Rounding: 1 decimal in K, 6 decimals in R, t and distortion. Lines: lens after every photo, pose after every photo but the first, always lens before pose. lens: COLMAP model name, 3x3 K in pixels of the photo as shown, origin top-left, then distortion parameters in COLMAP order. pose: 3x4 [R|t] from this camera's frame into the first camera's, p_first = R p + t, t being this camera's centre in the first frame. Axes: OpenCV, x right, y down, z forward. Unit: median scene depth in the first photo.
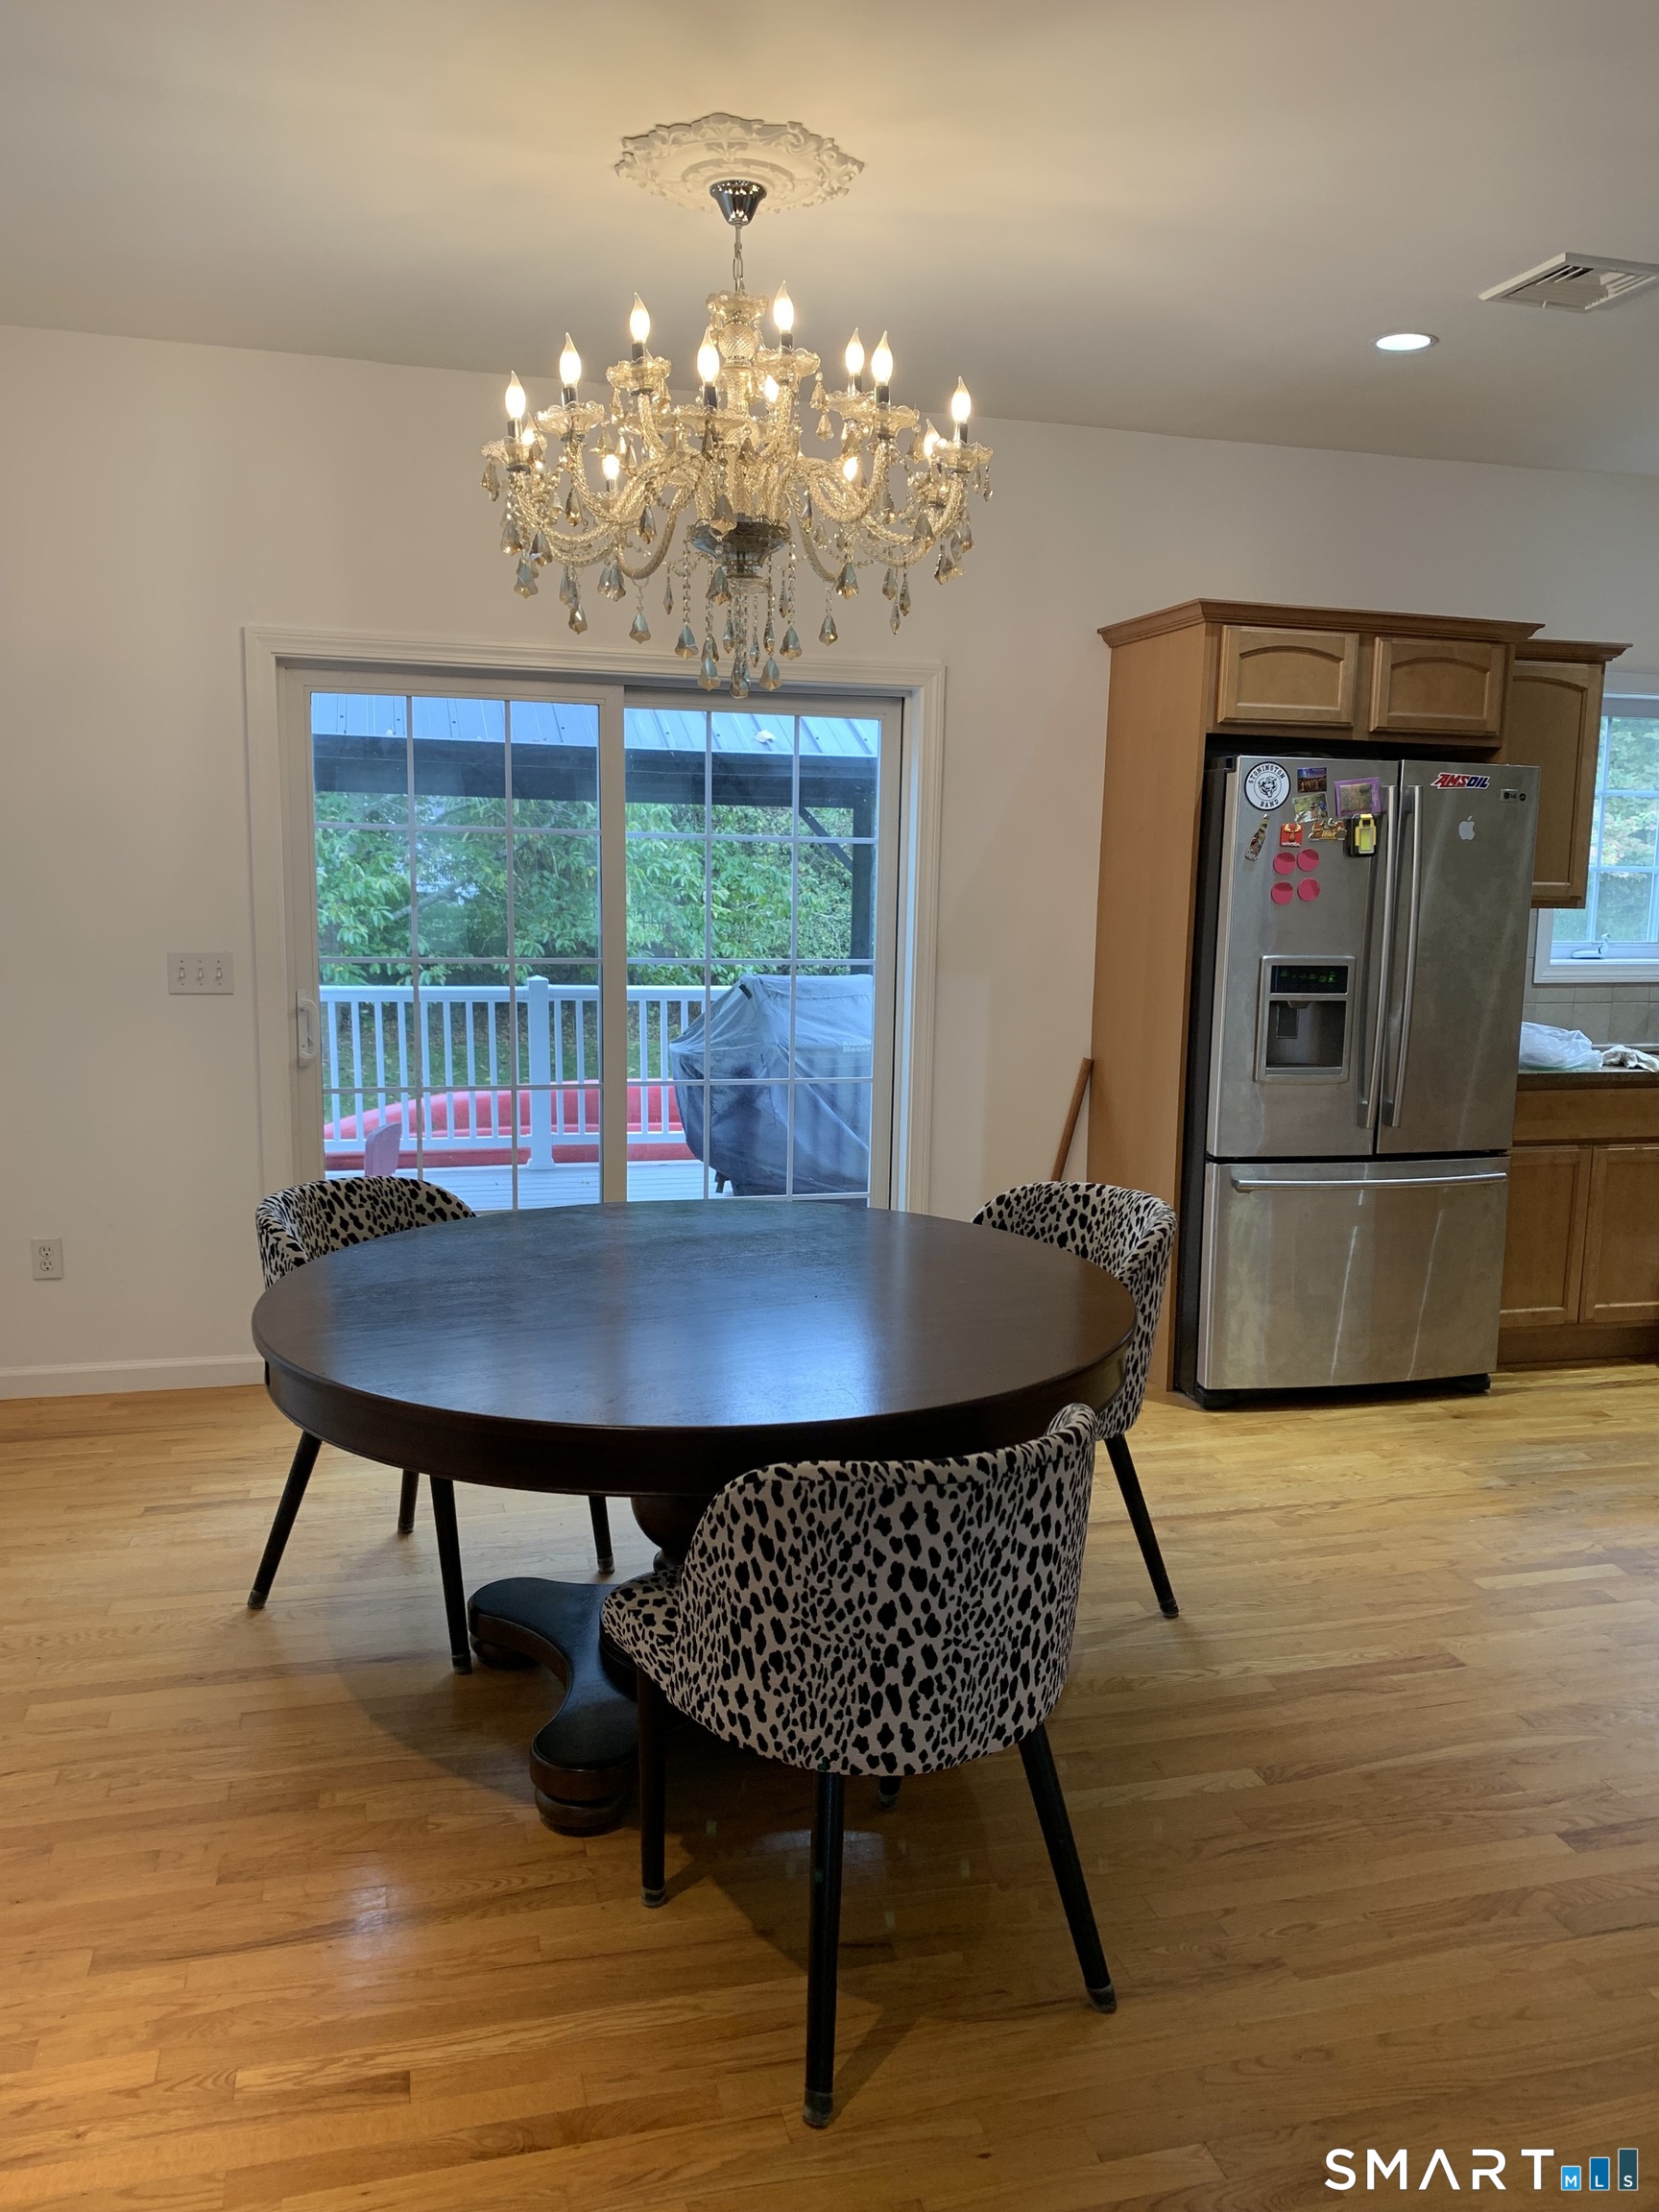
lens RADIAL K [[1689.1, 0, 823.3], [0, 1689.1, 1120.8], [0, 0, 1]] dist [0.008812, -0.035304]
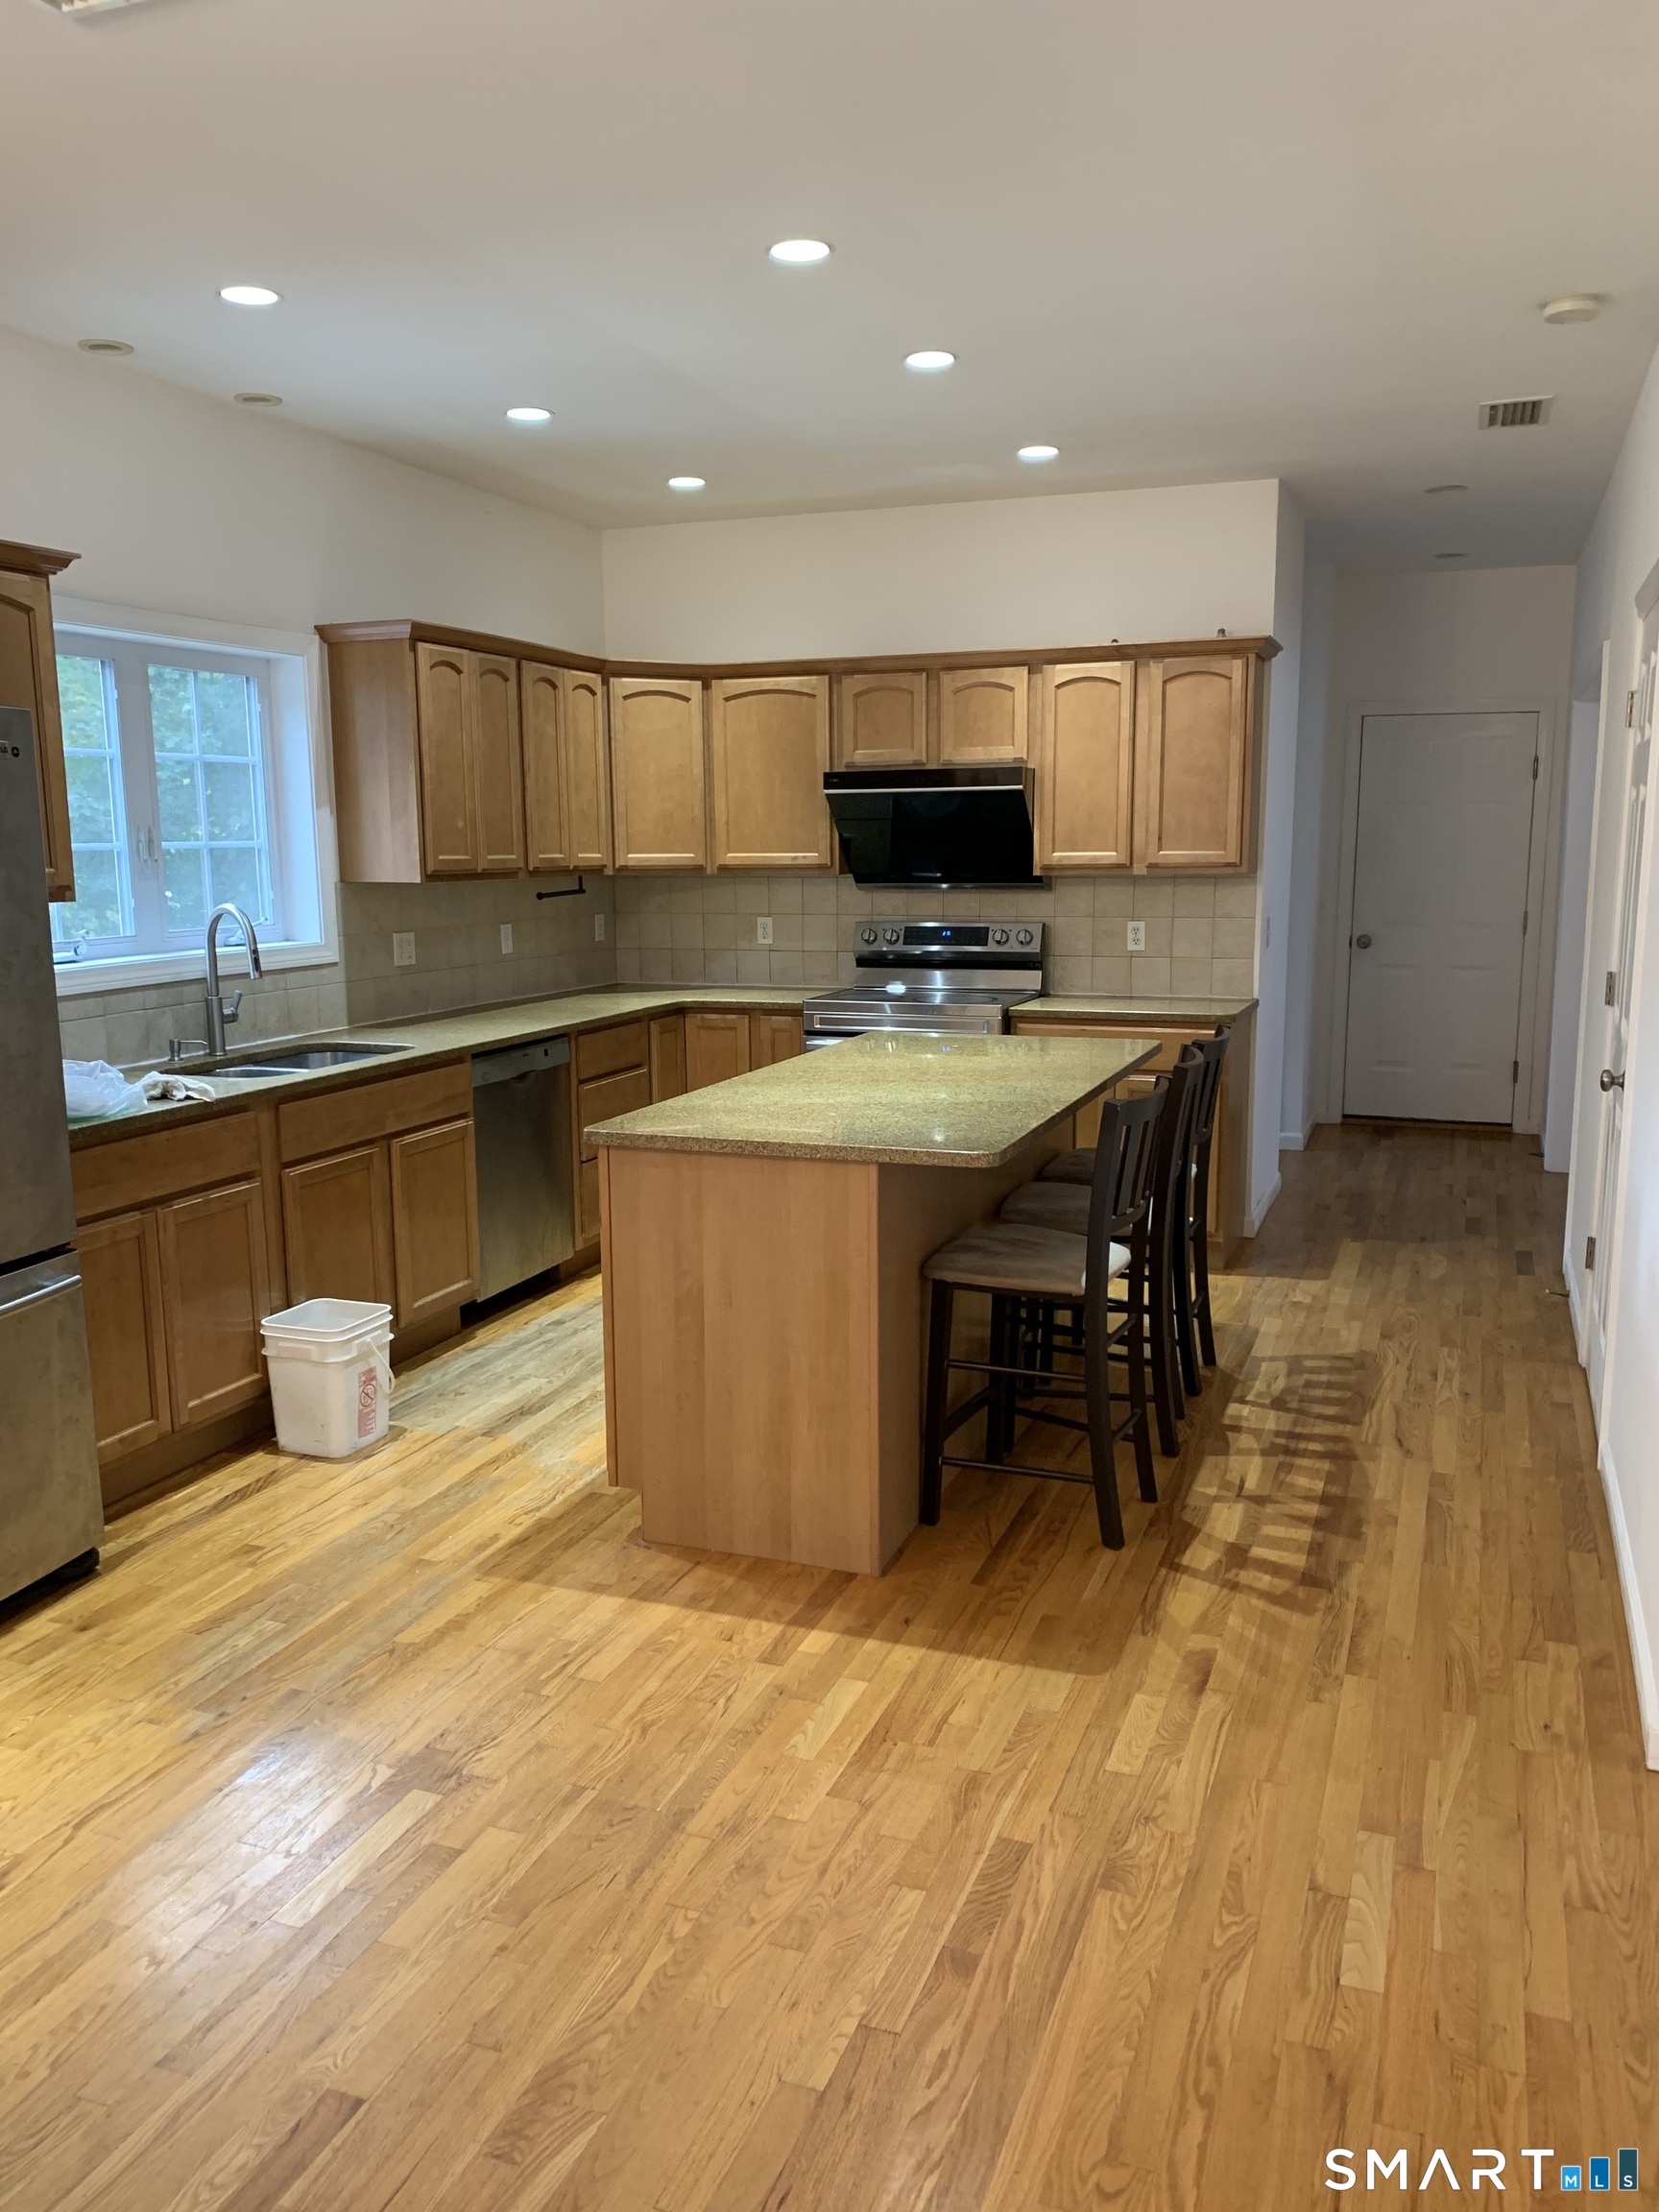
lens RADIAL K [[1689.1, 0, 823.3], [0, 1689.1, 1120.8], [0, 0, 1]] dist [0.008812, -0.035304]
pose [[0.574394, -0.158718, 0.803044, 0.019421], [0.147775, 0.985010, 0.088983, -0.052948], [-0.805130, 0.067559, 0.589238, 0.330468]]
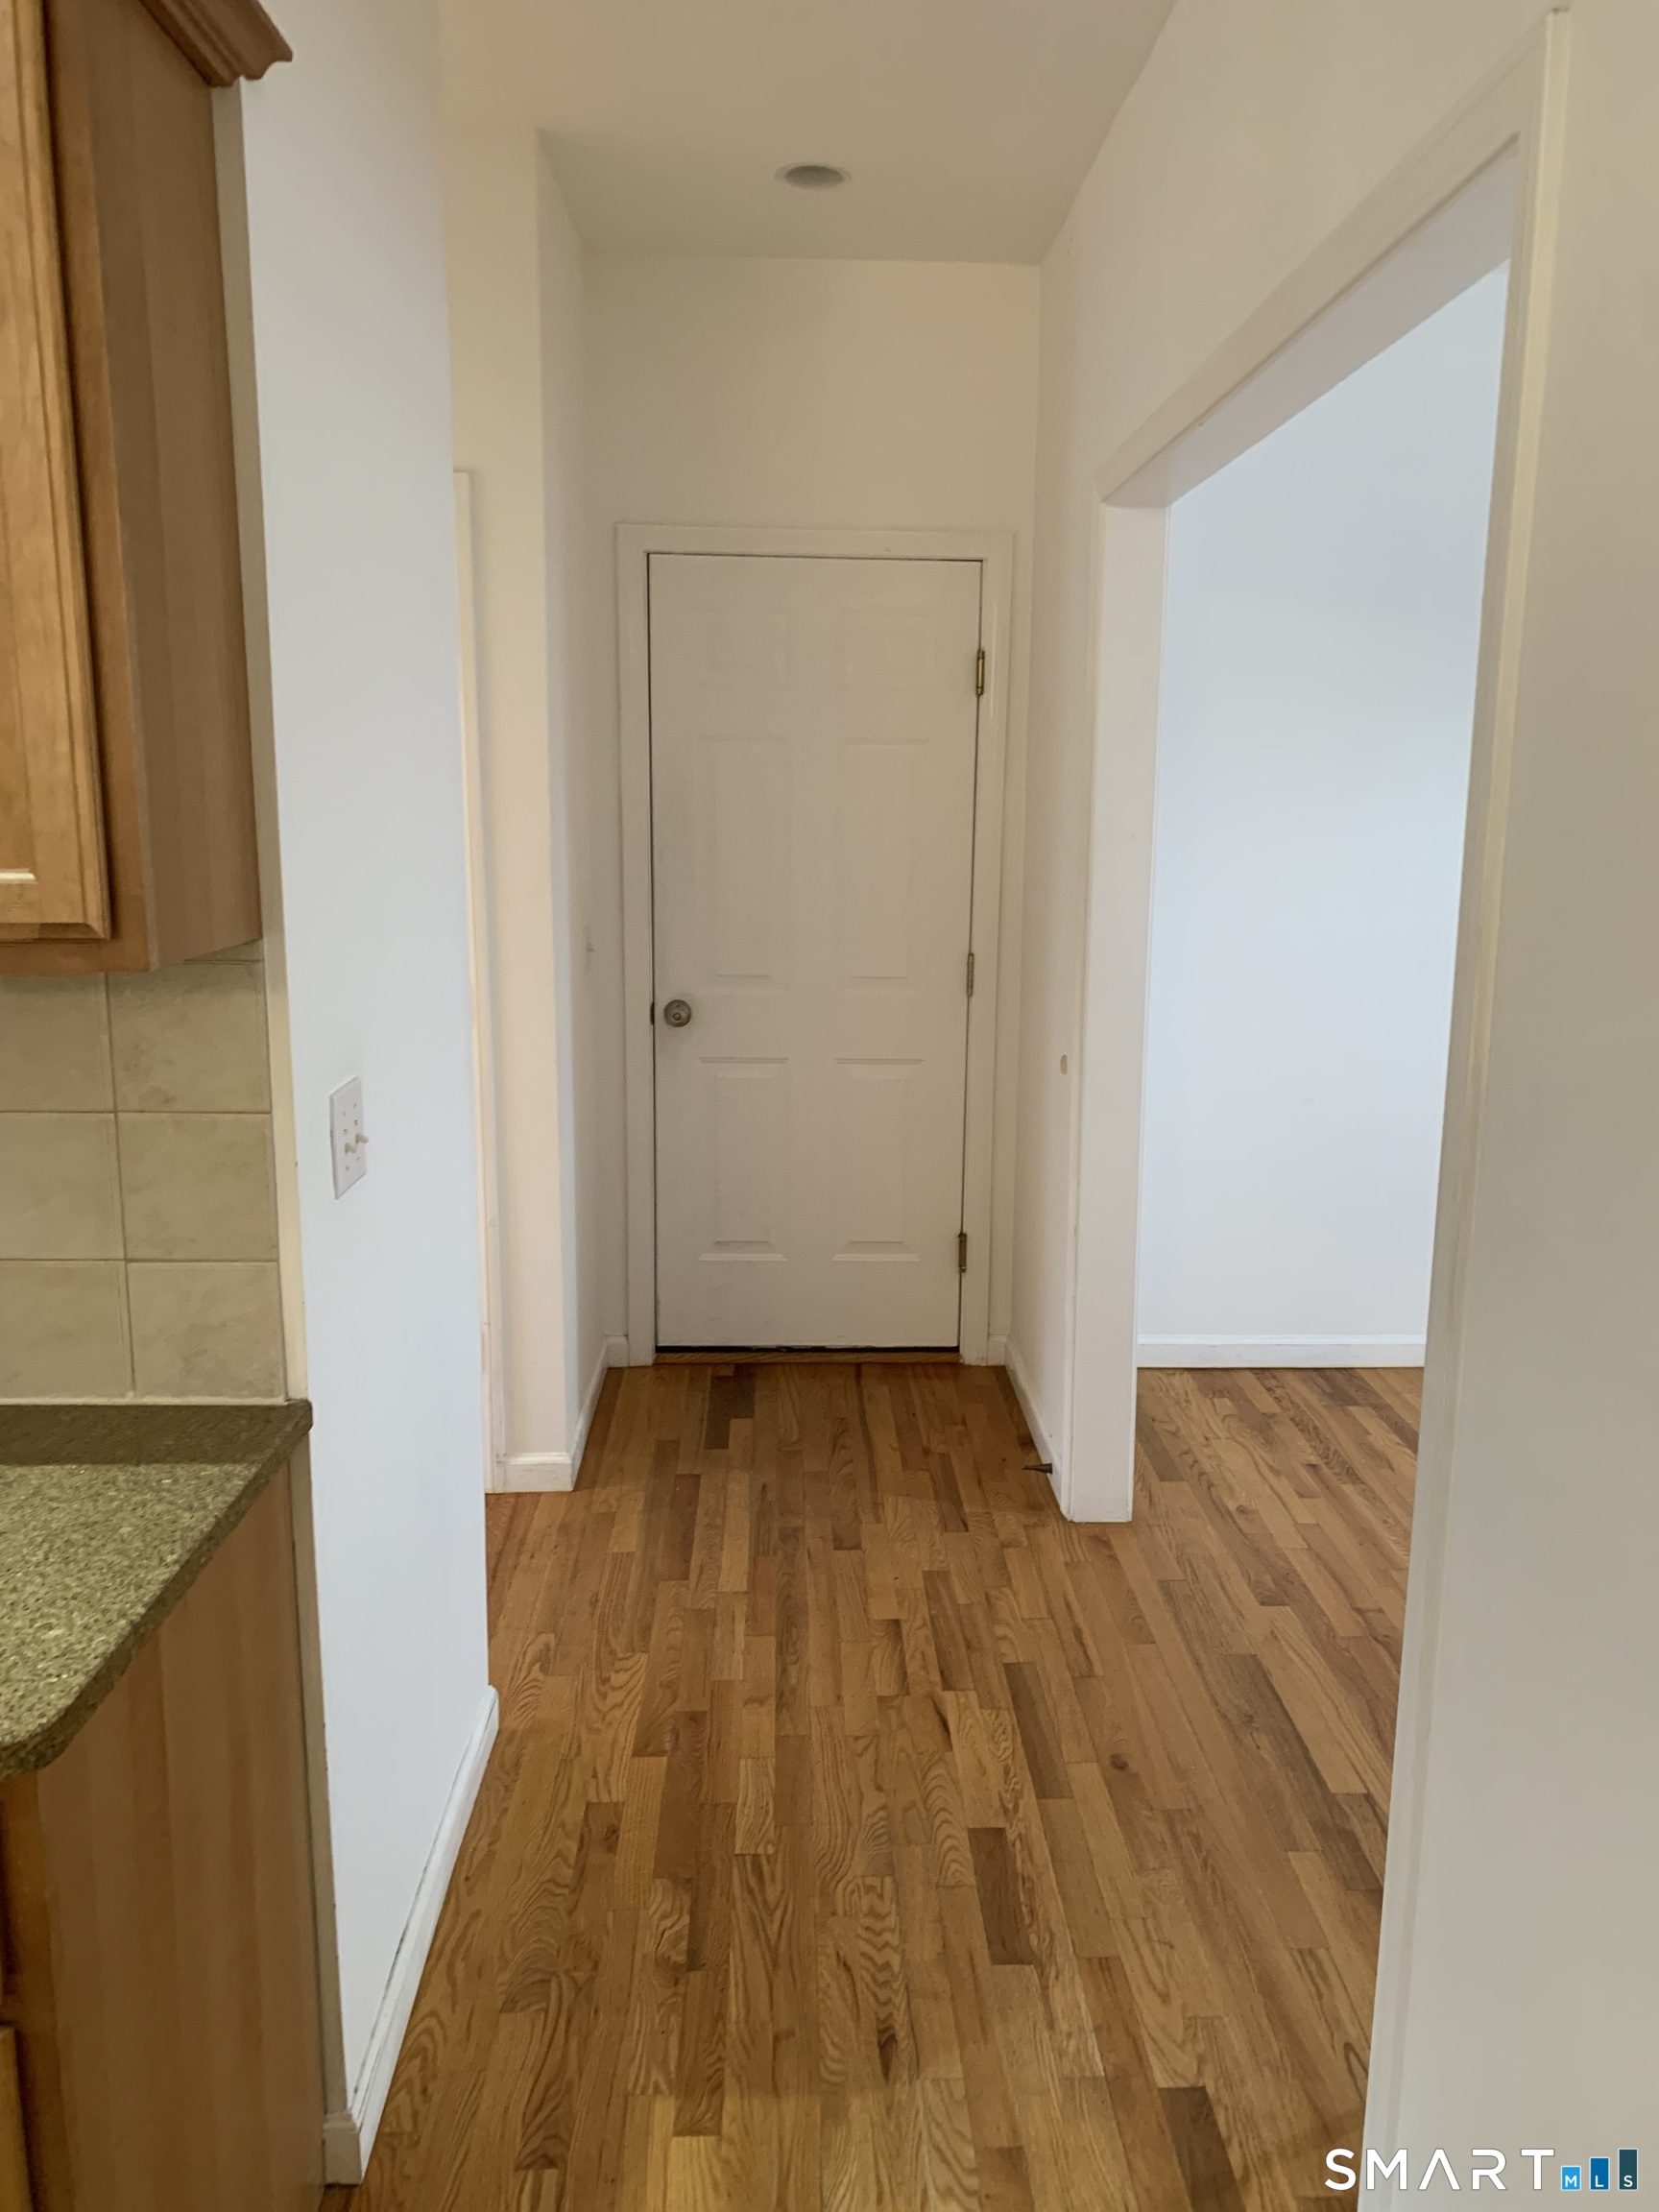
lens RADIAL K [[1689.1, 0, 823.3], [0, 1689.1, 1120.8], [0, 0, 1]] dist [0.008812, -0.035304]
pose [[0.223307, -0.199645, 0.954084, 1.009415], [0.153157, 0.973829, 0.167929, -0.081797], [-0.962641, 0.108624, 0.248040, 0.633317]]
